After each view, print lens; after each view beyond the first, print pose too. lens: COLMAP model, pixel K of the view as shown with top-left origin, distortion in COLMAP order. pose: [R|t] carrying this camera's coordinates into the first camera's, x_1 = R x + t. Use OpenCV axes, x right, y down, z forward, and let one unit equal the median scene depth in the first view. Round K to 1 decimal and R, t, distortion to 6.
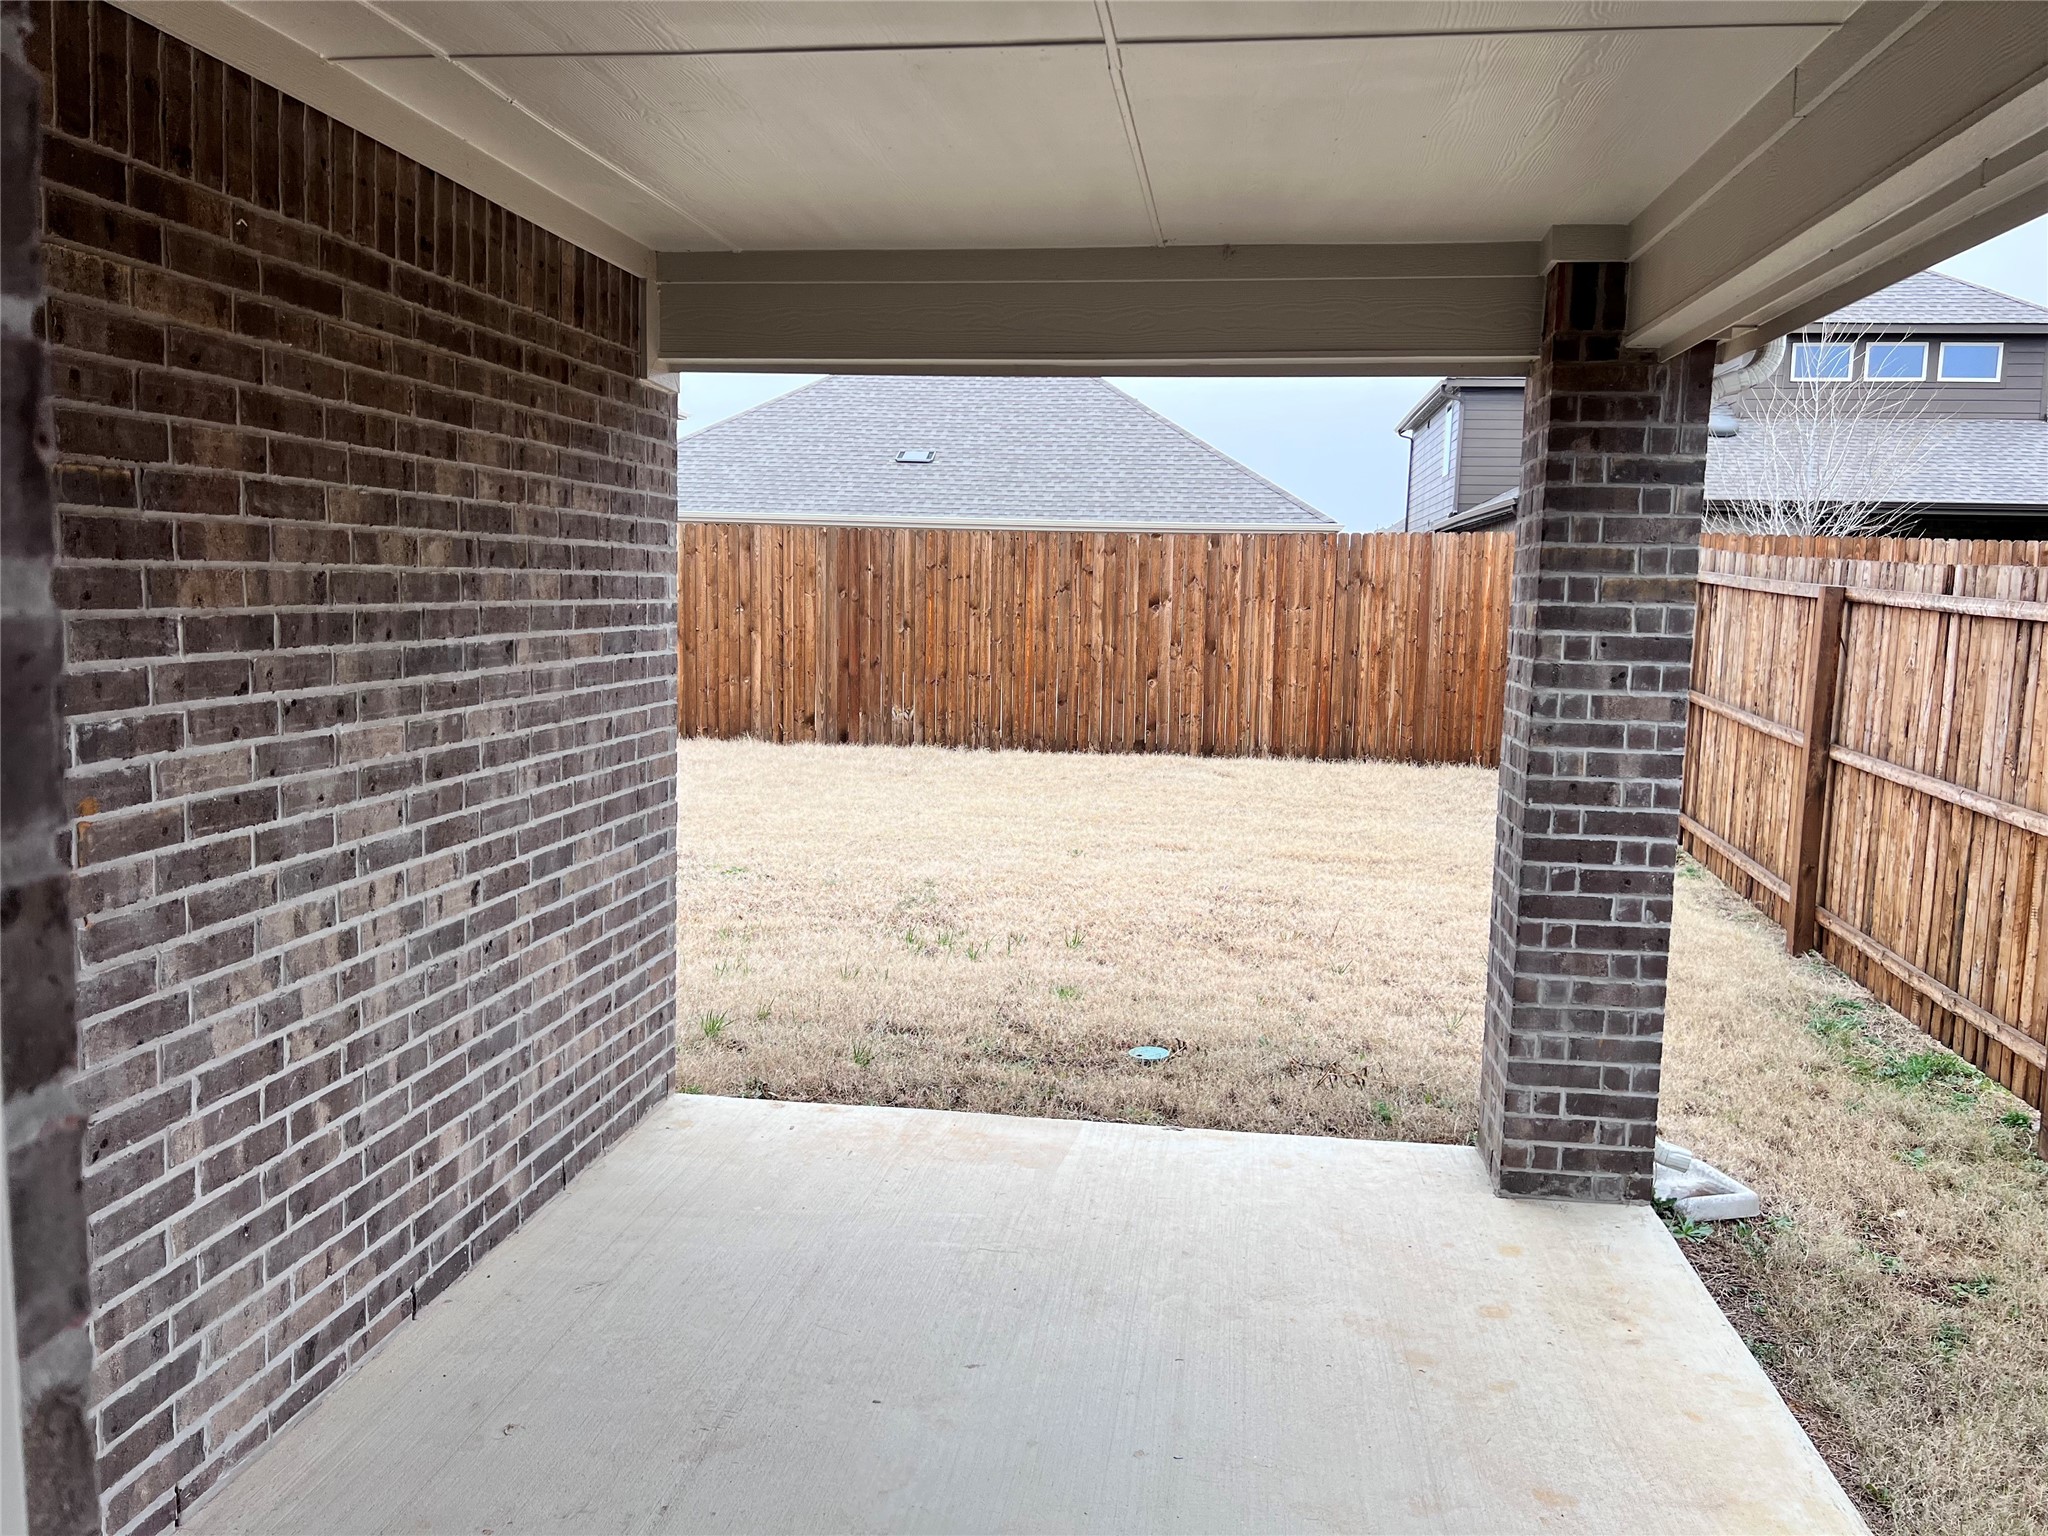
lens RADIAL K [[1539.9, 0, 1024.0], [0, 1539.9, 768.0], [0, 0, 1]] dist [0.227797, -0.000366]
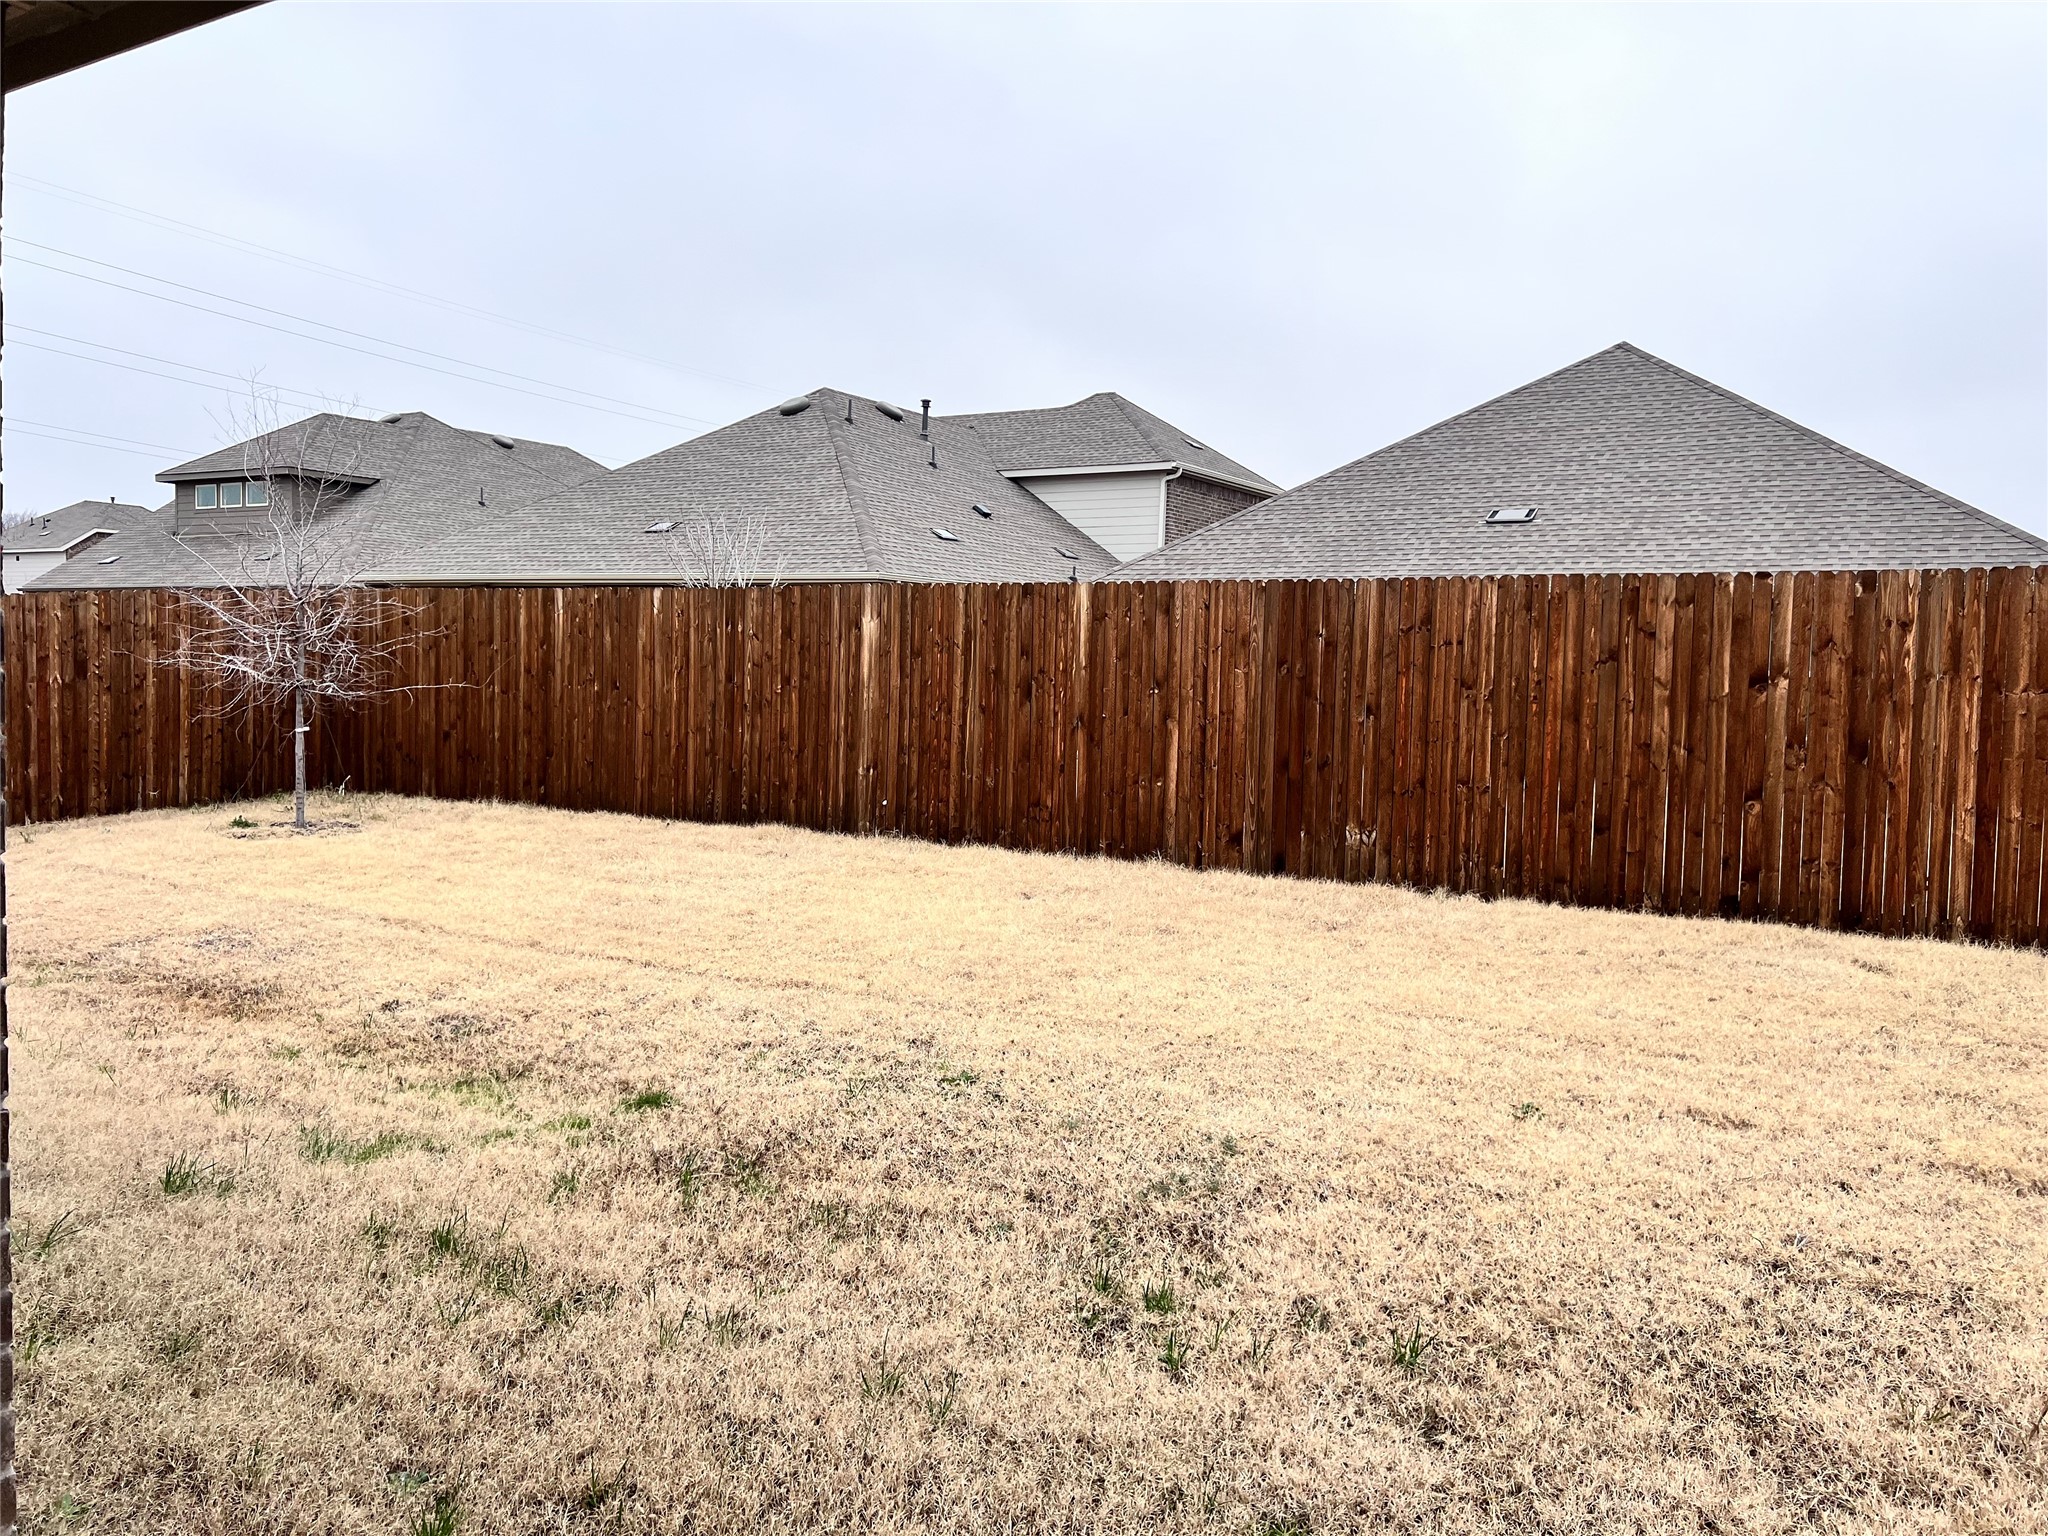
lens RADIAL K [[1525.0, 0, 1024.0], [0, 1525.0, 768.0], [0, 0, 1]] dist [0.070870, -0.087651]
pose [[0.909711, 0.026525, -0.414394, 0.071806], [-0.051096, 0.997524, -0.048319, -0.024824], [0.412086, 0.065130, 0.908814, 0.299850]]
